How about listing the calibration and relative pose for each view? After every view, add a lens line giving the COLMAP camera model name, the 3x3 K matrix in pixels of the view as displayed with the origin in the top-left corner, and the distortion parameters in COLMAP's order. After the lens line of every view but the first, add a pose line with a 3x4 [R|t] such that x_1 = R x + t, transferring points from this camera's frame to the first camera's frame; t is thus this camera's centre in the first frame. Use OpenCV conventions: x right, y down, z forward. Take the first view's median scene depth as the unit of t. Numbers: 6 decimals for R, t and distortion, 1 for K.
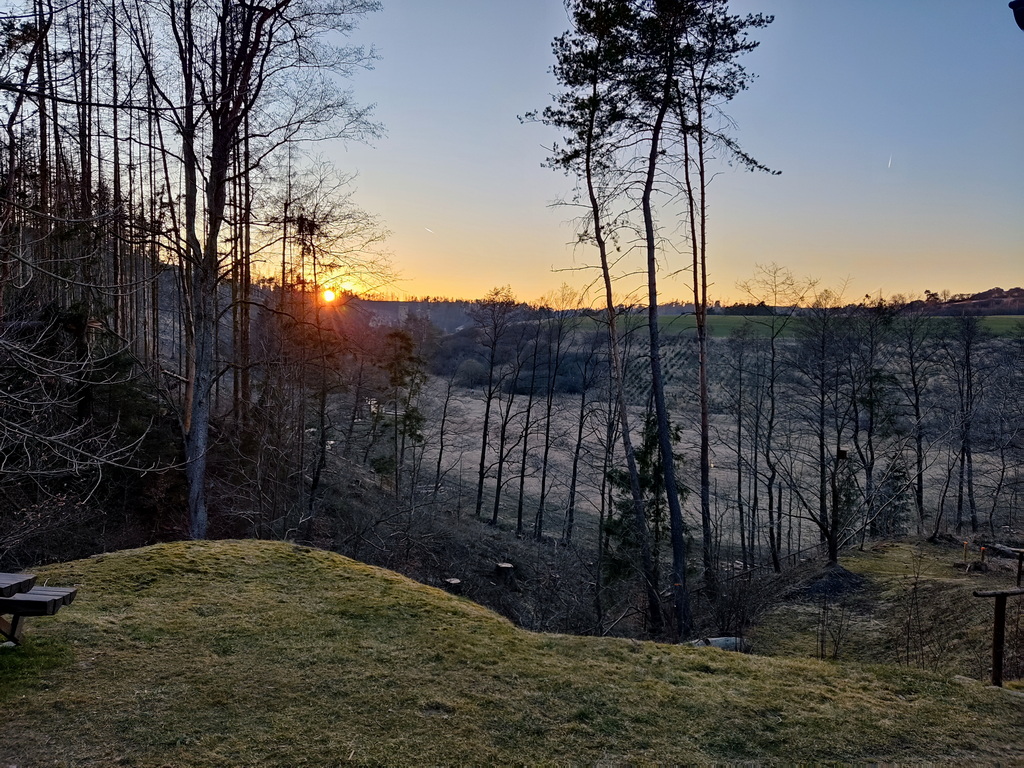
lens RADIAL K [[746.2, 0, 524.9], [0, 746.2, 379.2], [0, 0, 1]] dist [0.023420, -0.003031]
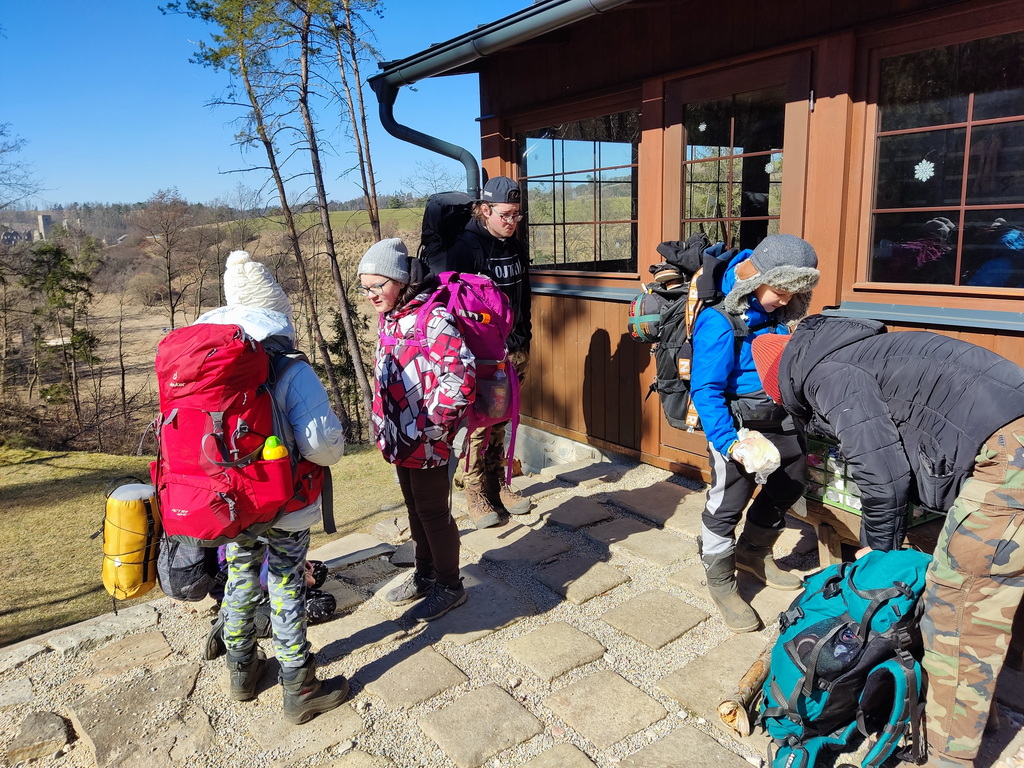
lens RADIAL K [[746.2, 0, 524.9], [0, 746.2, 379.2], [0, 0, 1]] dist [0.023420, -0.003031]
pose [[0.919649, -0.139804, 0.367016, 0.006003], [0.088064, 0.984107, 0.154201, 0.005768], [-0.382741, -0.109490, 0.917344, -0.100124]]
